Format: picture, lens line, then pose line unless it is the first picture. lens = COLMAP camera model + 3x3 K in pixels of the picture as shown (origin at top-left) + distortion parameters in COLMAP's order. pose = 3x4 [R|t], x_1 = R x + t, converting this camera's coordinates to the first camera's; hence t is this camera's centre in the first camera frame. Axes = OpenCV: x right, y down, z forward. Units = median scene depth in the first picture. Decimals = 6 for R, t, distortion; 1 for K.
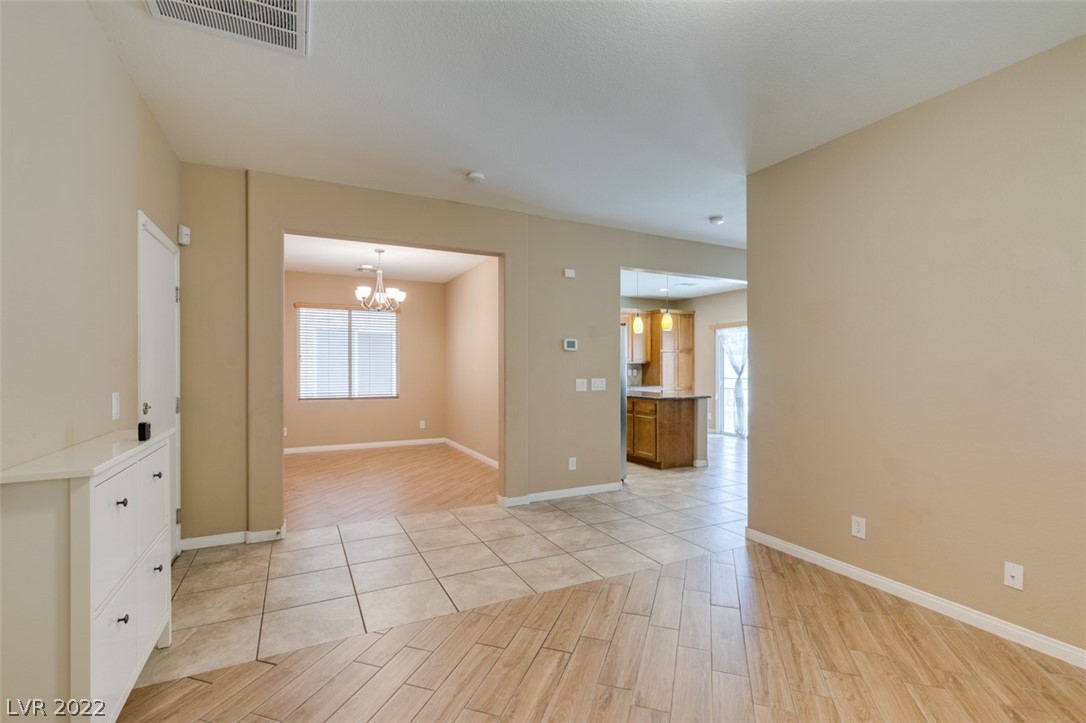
lens RADIAL K [[486.3, 0, 539.8], [0, 486.3, 369.0], [0, 0, 1]] dist [0.002165, -0.001007]
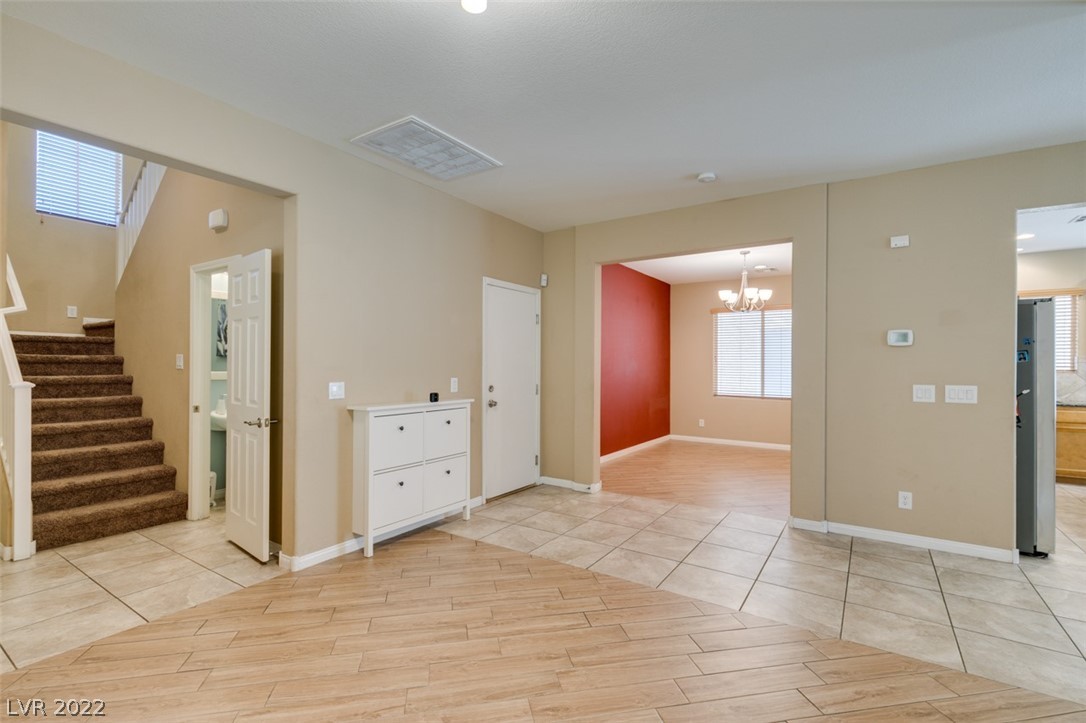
lens RADIAL K [[486.3, 0, 547.6], [0, 486.3, 366.7], [0, 0, 1]] dist [0.002165, -0.001007]
pose [[0.501218, 0.006345, -0.865298, 0.370659], [-0.011270, 0.999936, 0.000804, -0.001012], [0.865247, 0.009349, 0.501258, 0.138332]]
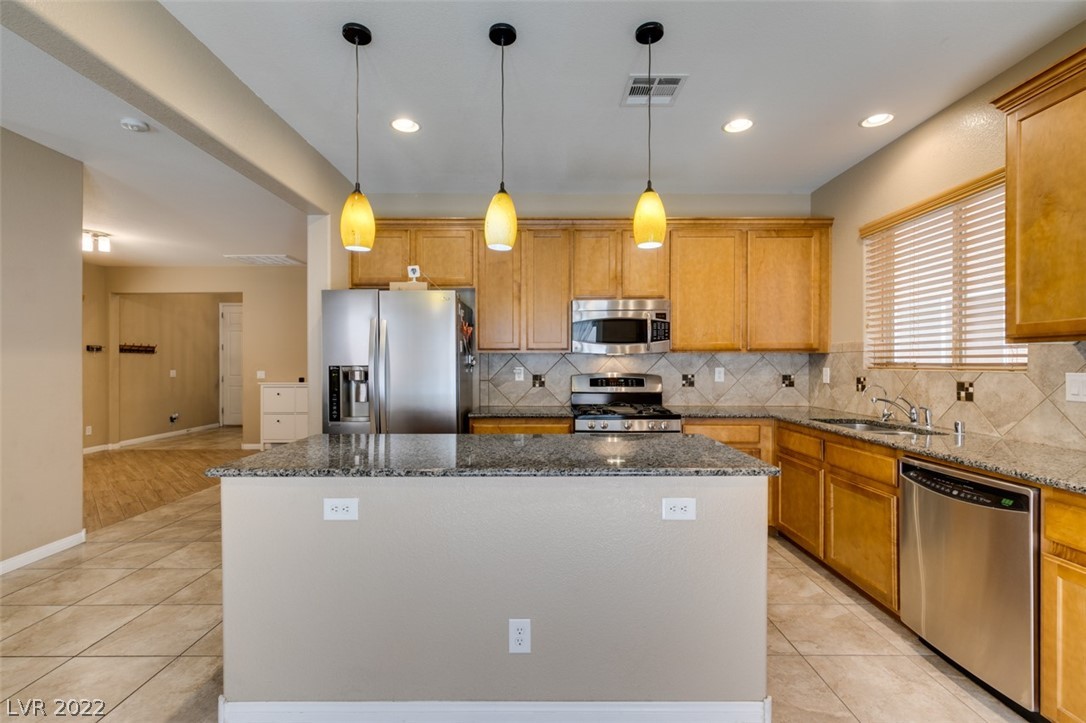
lens RADIAL K [[486.3, 0, 543.0], [0, 486.3, 363.6], [0, 0, 1]] dist [0.002165, -0.001007]
pose [[-0.439096, 0.001938, -0.898438, 0.578121], [-0.002739, 0.999990, 0.003496, -0.005135], [0.898436, 0.003996, -0.439087, 1.449641]]
